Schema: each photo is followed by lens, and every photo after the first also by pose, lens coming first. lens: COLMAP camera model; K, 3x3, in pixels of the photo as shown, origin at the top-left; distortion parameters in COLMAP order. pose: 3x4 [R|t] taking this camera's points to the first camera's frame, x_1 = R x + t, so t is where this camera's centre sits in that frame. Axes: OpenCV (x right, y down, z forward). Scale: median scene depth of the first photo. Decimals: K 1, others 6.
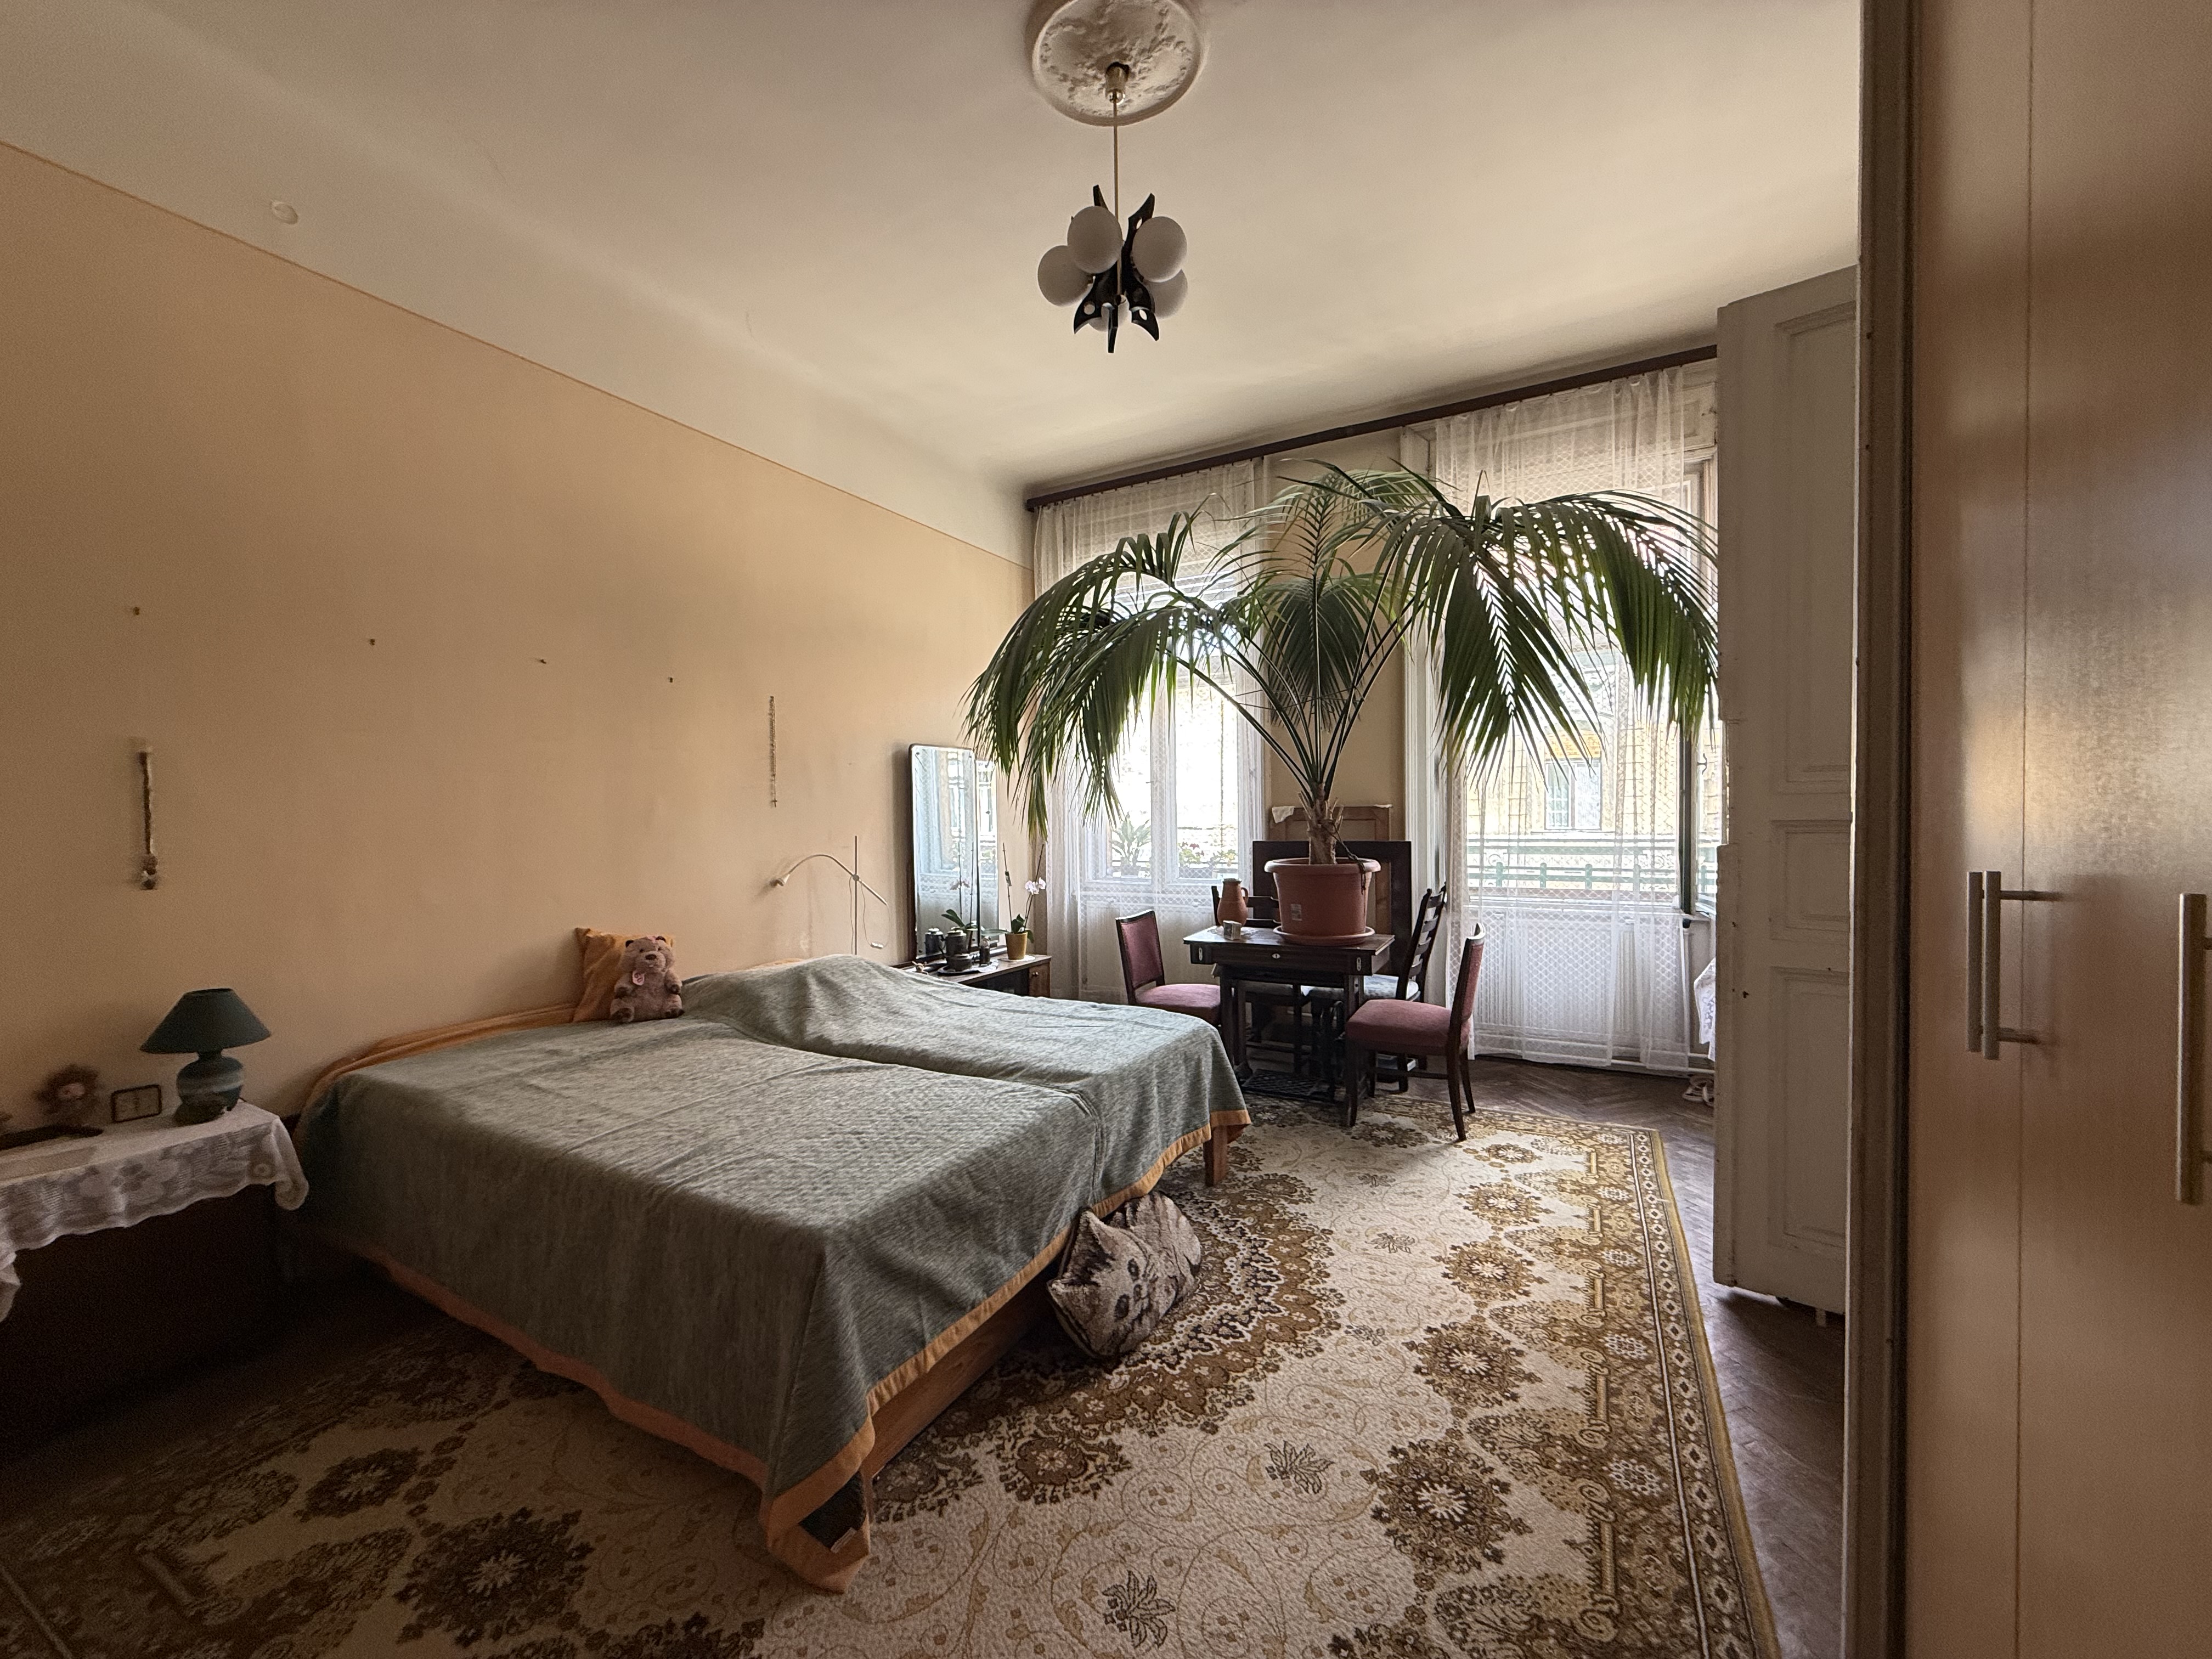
lens RADIAL K [[882.7, 0, 1098.9], [0, 882.7, 833.5], [0, 0, 1]] dist [0.000730, -0.000097]
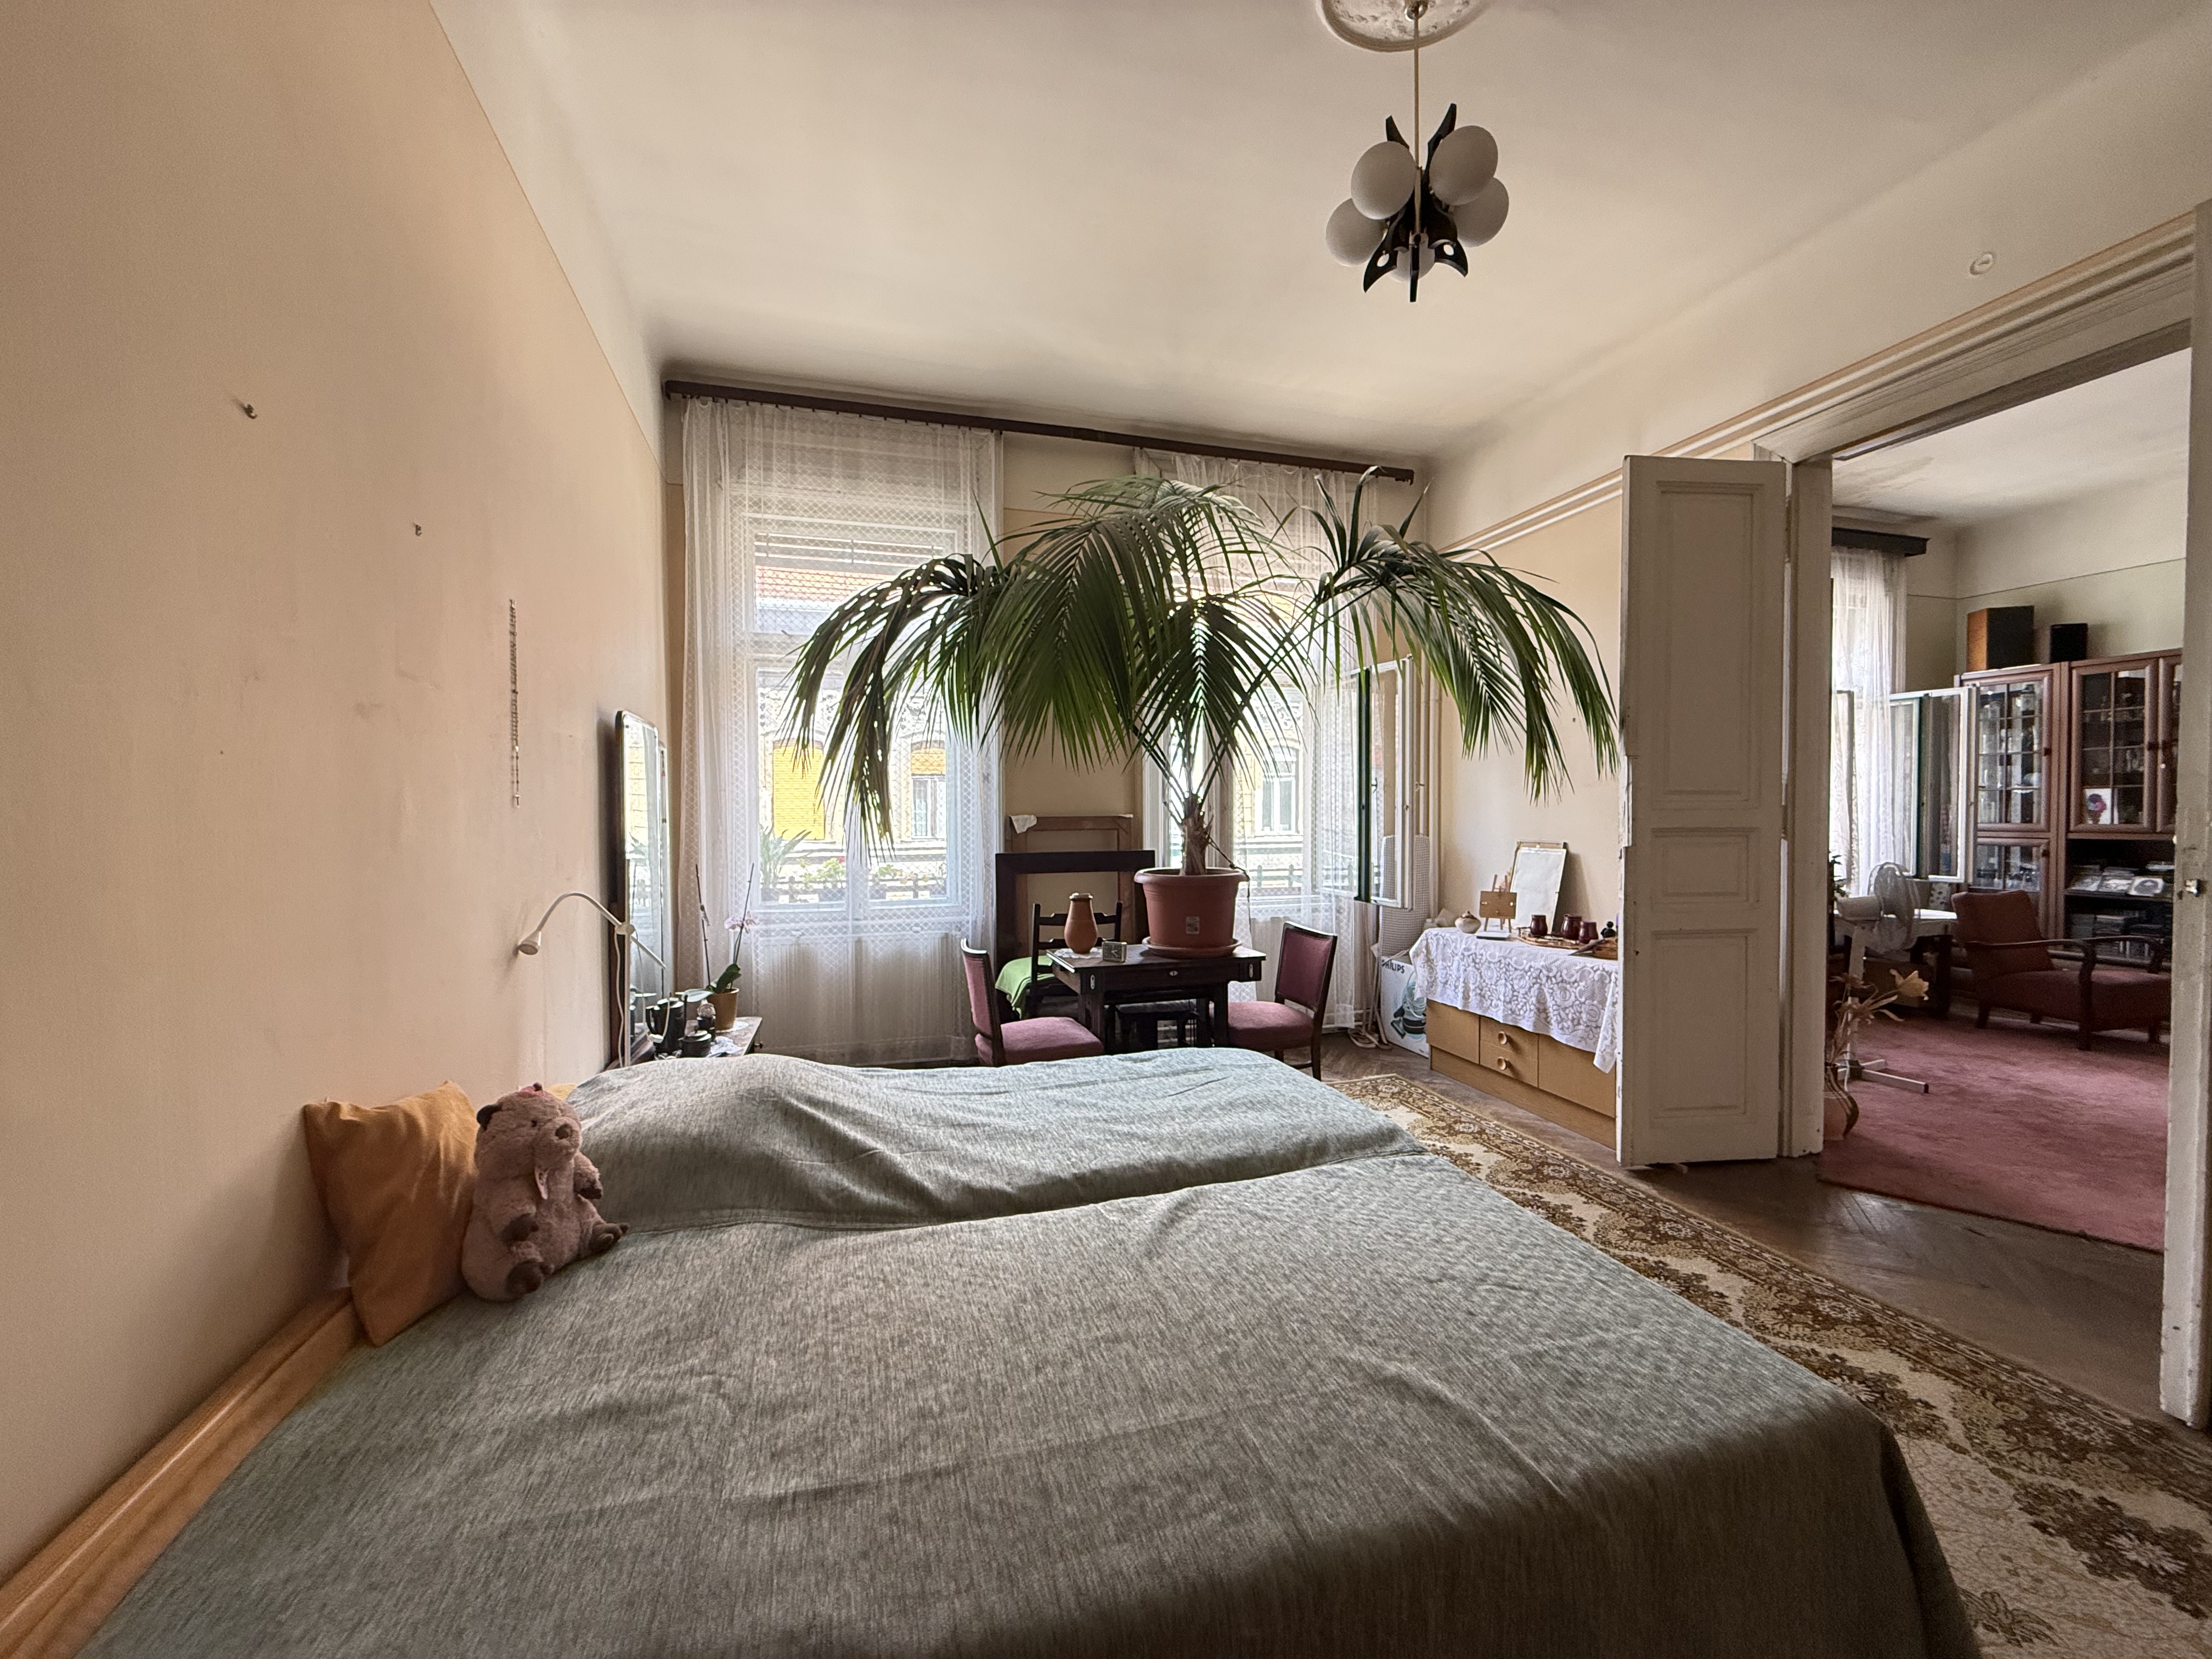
lens RADIAL K [[882.7, 0, 1098.9], [0, 882.7, 833.5], [0, 0, 1]] dist [0.000730, -0.000097]
pose [[0.695317, -0.005437, 0.718683, -0.709031], [0.014381, 0.999876, -0.006349, -0.007875], [-0.718559, 0.014750, 0.695309, 0.527138]]
